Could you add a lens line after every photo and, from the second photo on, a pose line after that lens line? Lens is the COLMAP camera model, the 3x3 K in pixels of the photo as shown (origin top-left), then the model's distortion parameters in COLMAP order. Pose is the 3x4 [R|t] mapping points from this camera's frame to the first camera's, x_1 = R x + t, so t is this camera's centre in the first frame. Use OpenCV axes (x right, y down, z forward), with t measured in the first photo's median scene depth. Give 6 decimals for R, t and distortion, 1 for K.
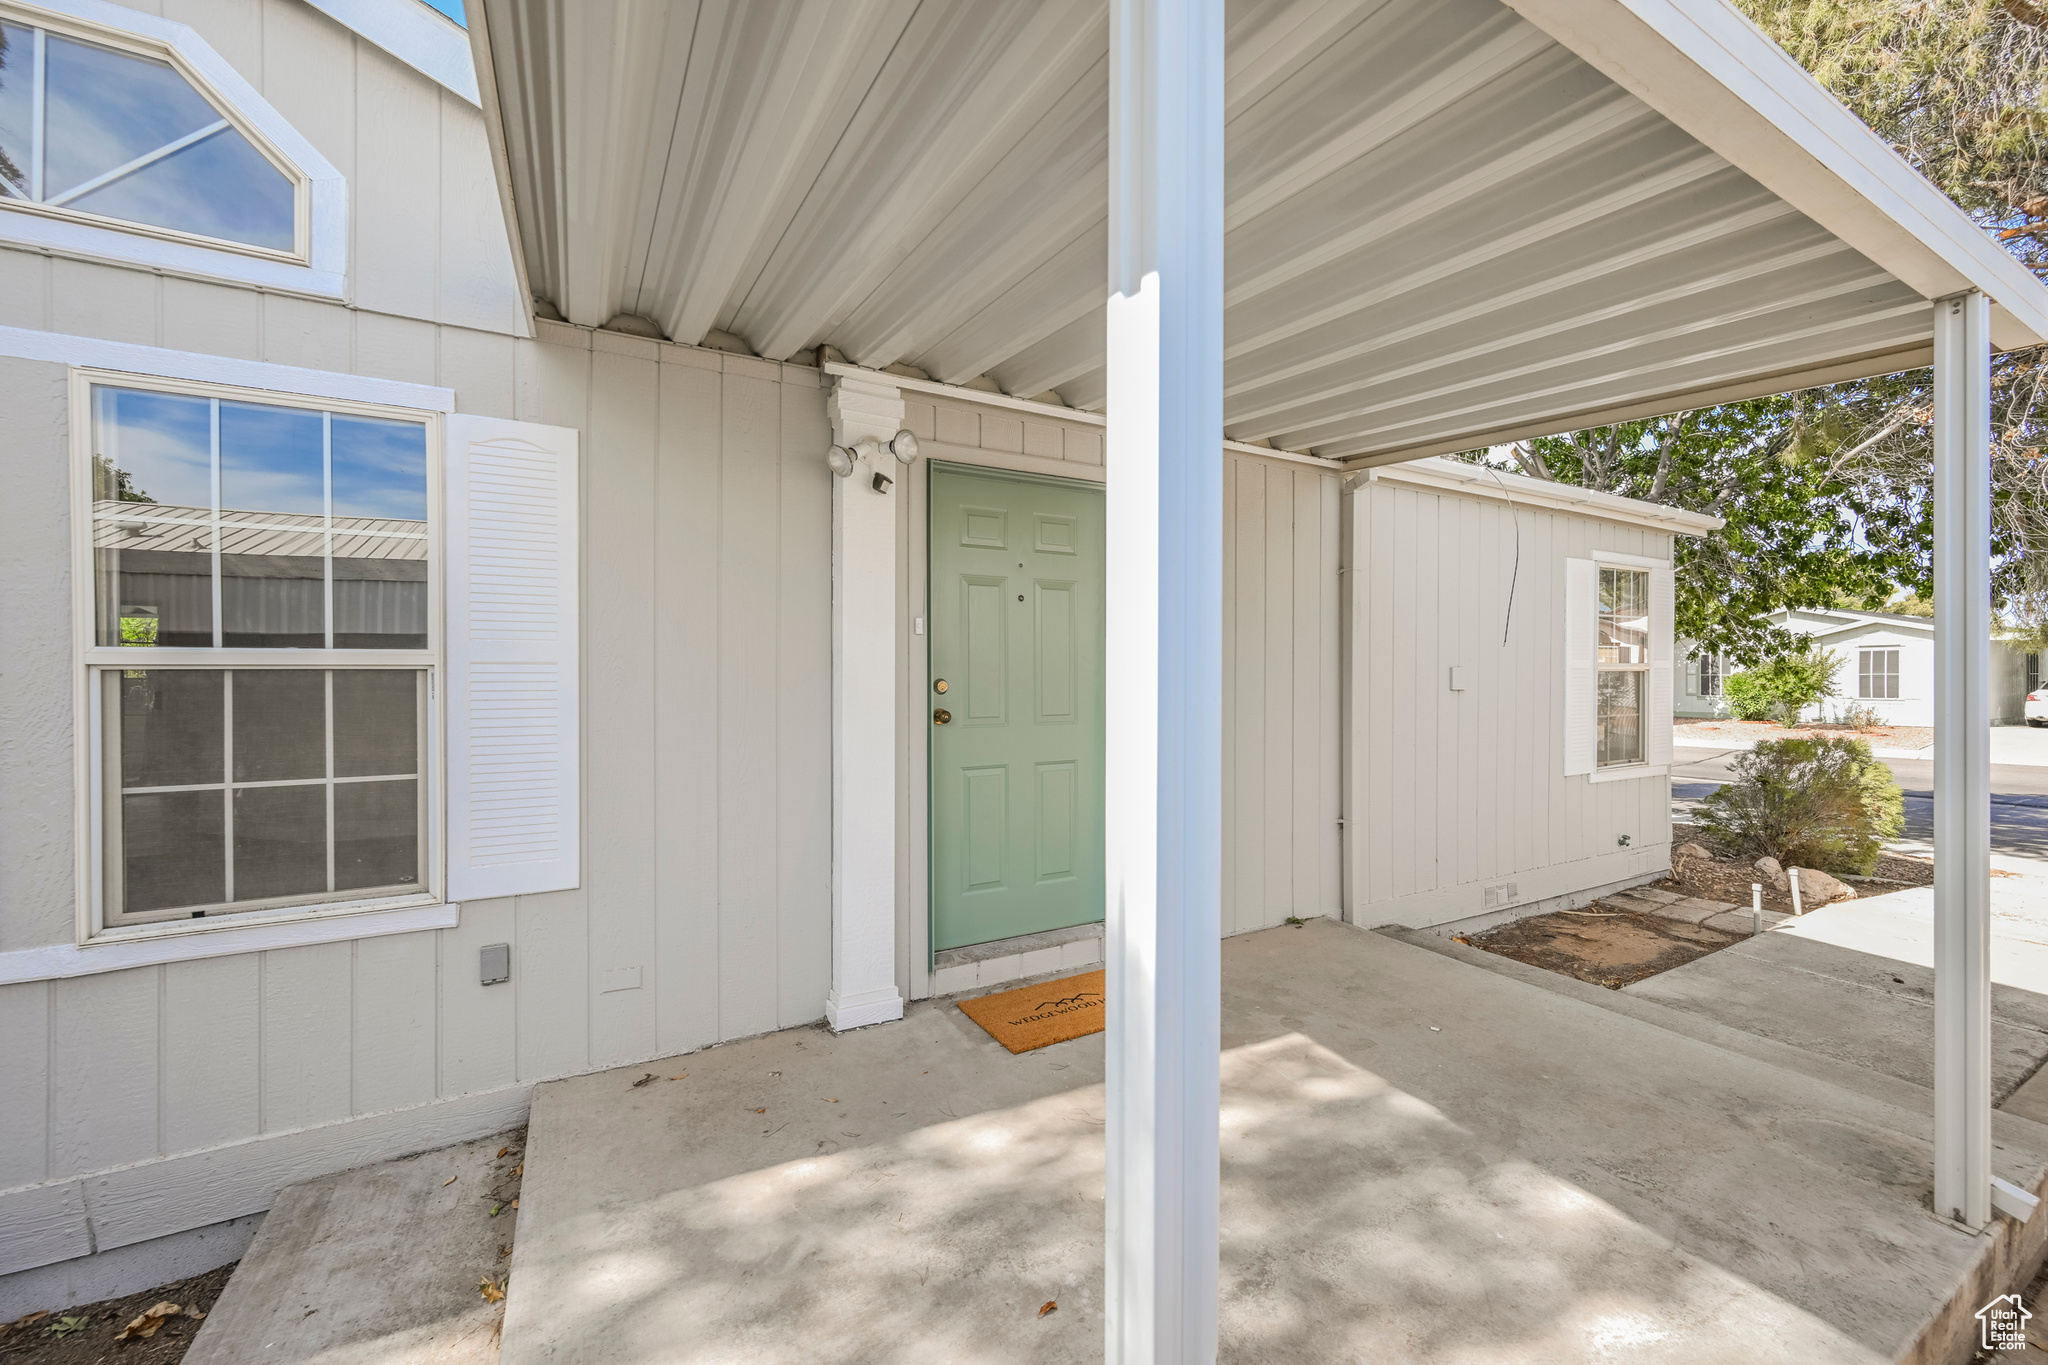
lens RADIAL K [[793.3, 0, 1021.2], [0, 793.3, 676.3], [0, 0, 1]] dist [-0.010414, -0.000045]
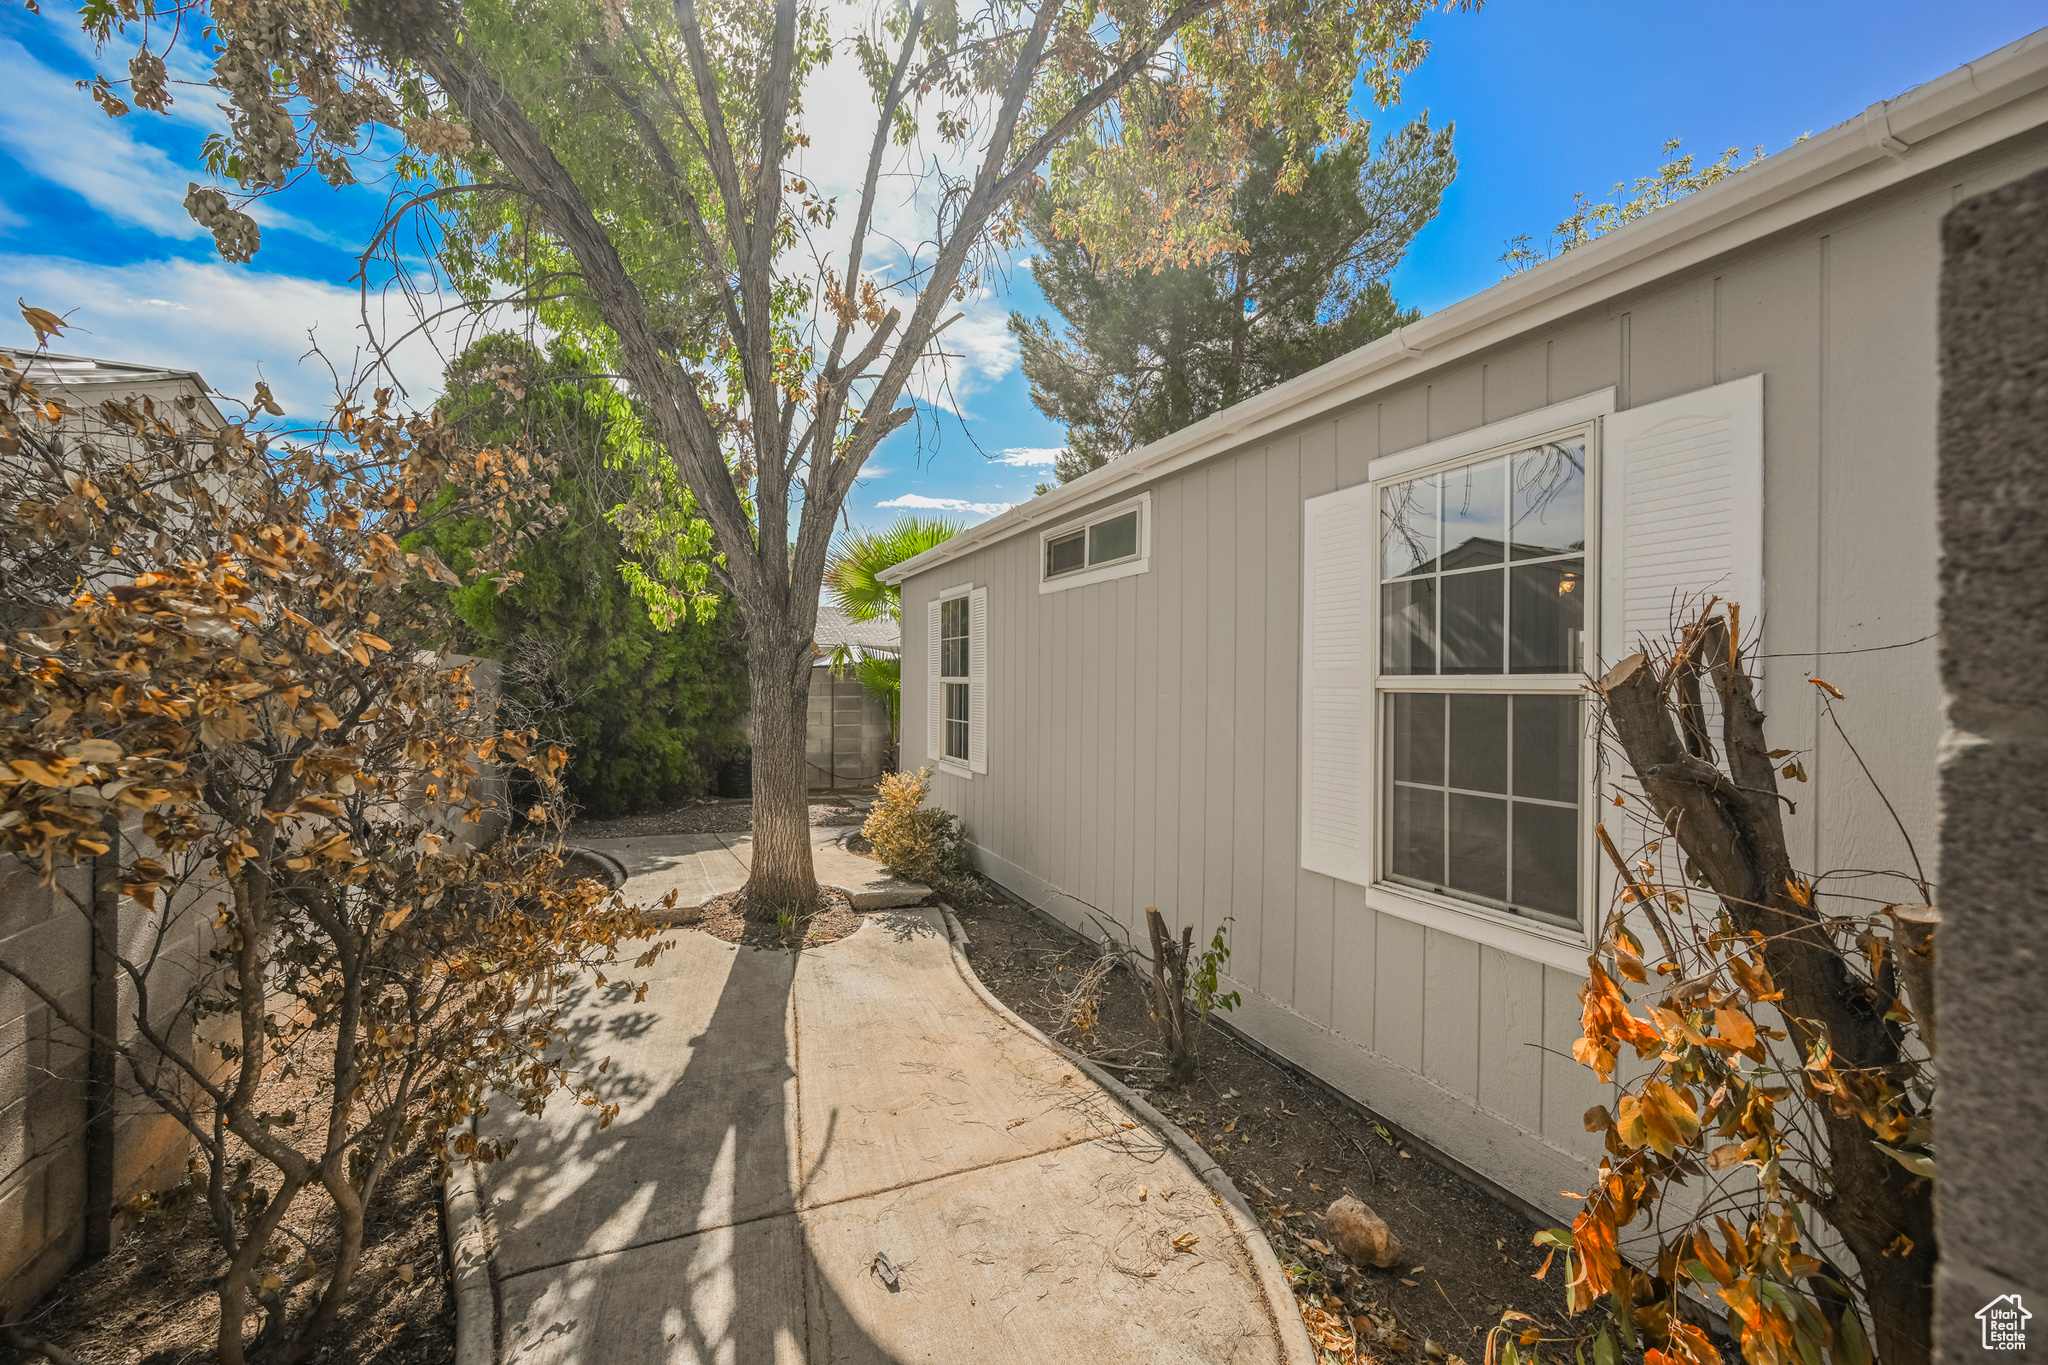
lens RADIAL K [[793.3, 0, 1021.2], [0, 793.3, 676.3], [0, 0, 1]] dist [-0.010414, -0.000045]
pose [[-0.076254, -0.022365, -0.996838, 0.242336], [-0.033780, 0.999232, -0.019835, 0.010182], [0.996516, 0.032161, -0.076951, 0.406261]]
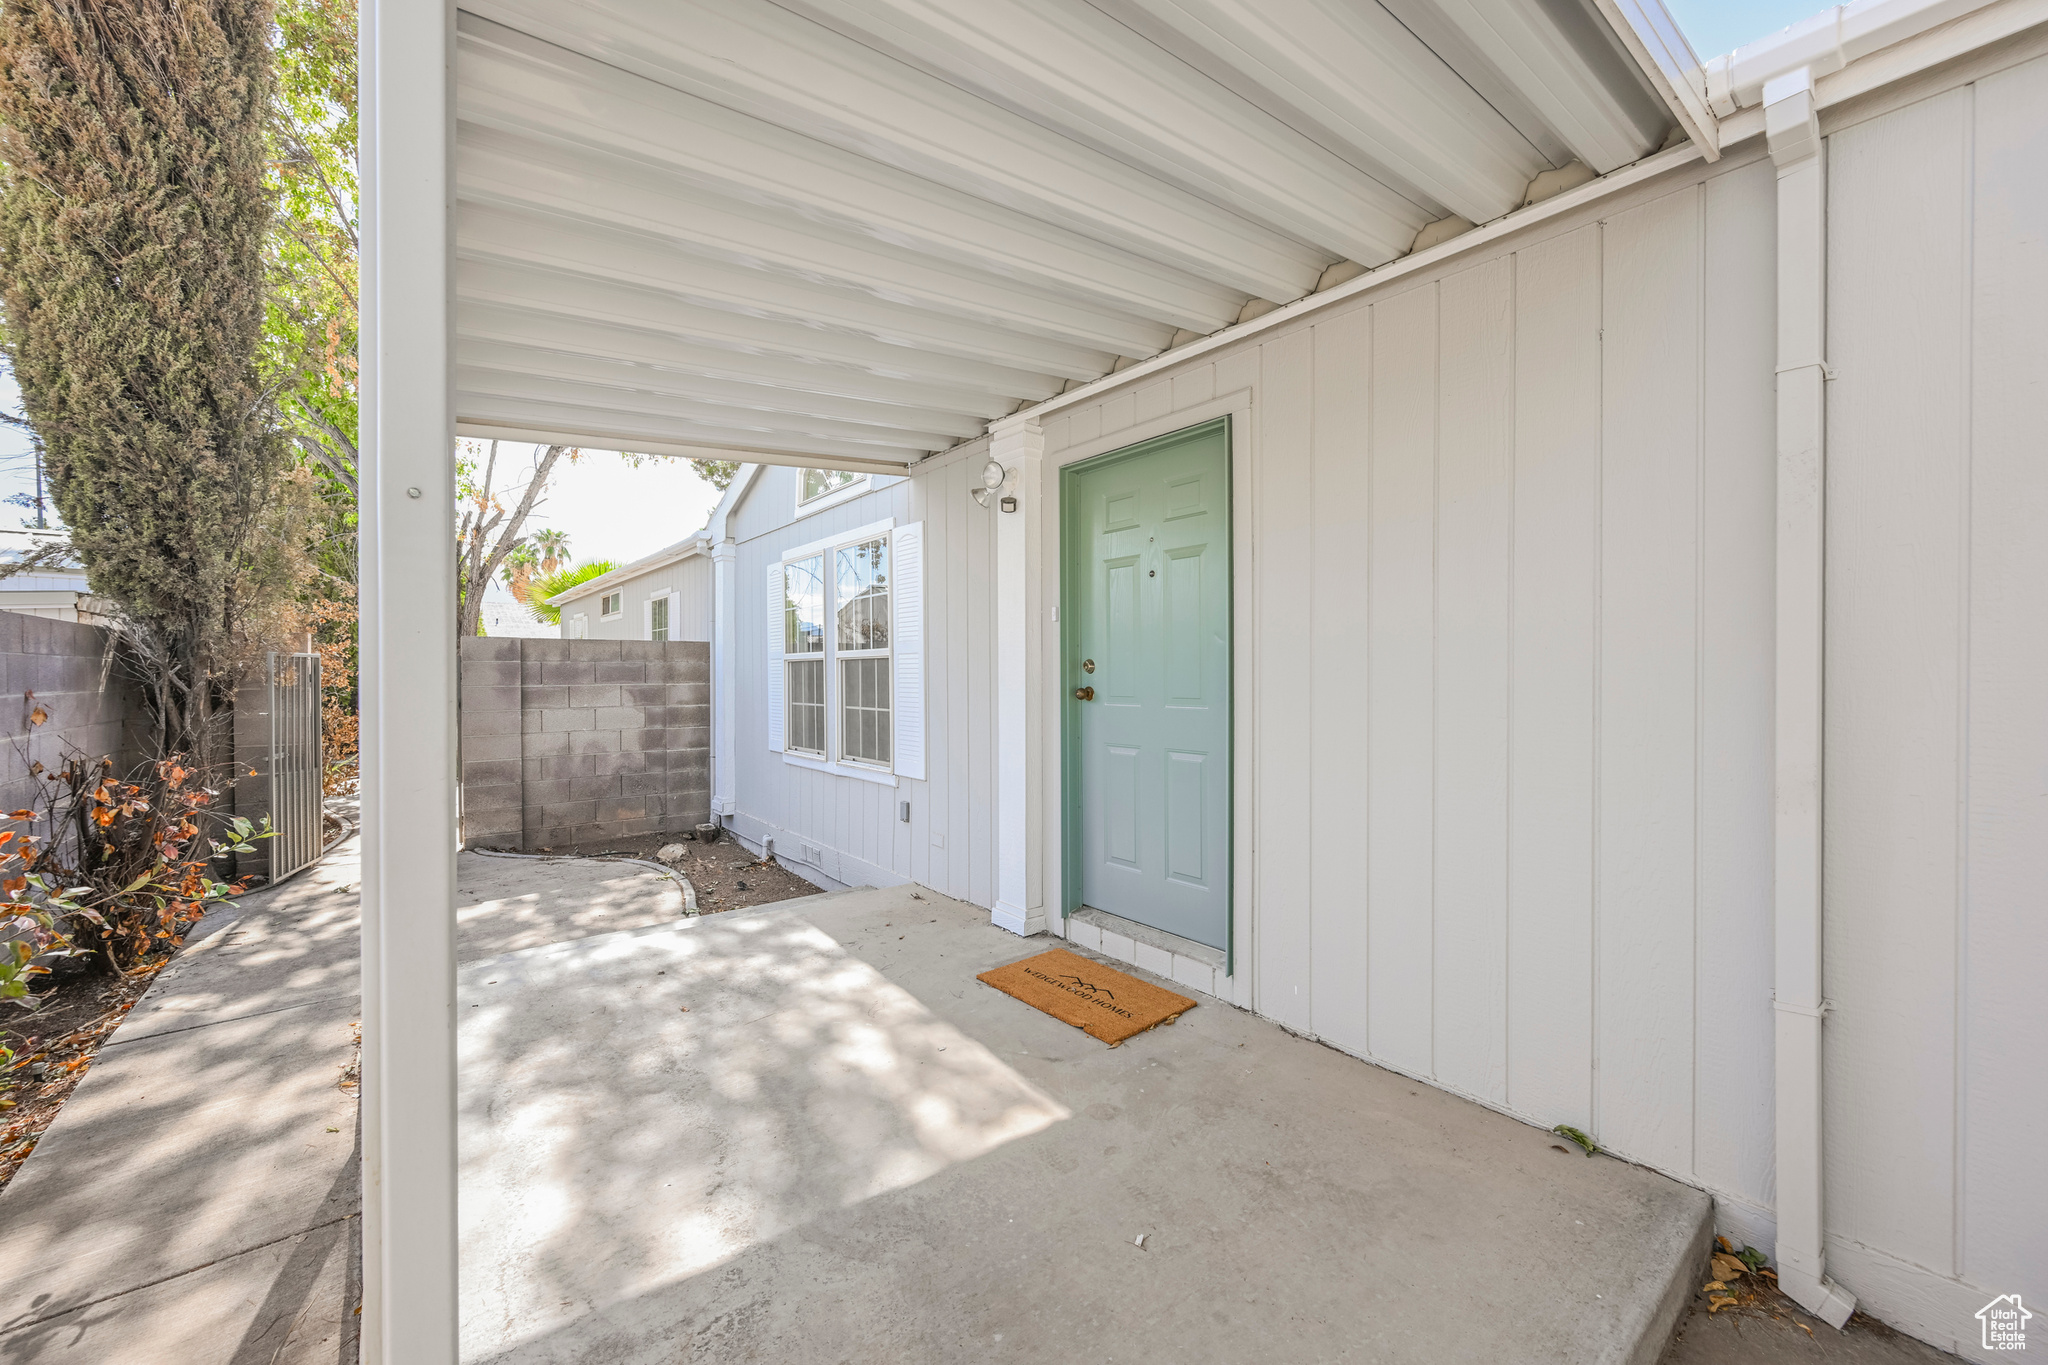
lens RADIAL K [[793.3, 0, 1021.2], [0, 793.3, 676.3], [0, 0, 1]] dist [-0.010414, -0.000045]
pose [[0.167266, 0.005987, -0.985894, 1.314474], [0.001882, 0.999978, 0.006391, 0.026649], [0.985910, -0.002924, 0.167251, 0.986680]]
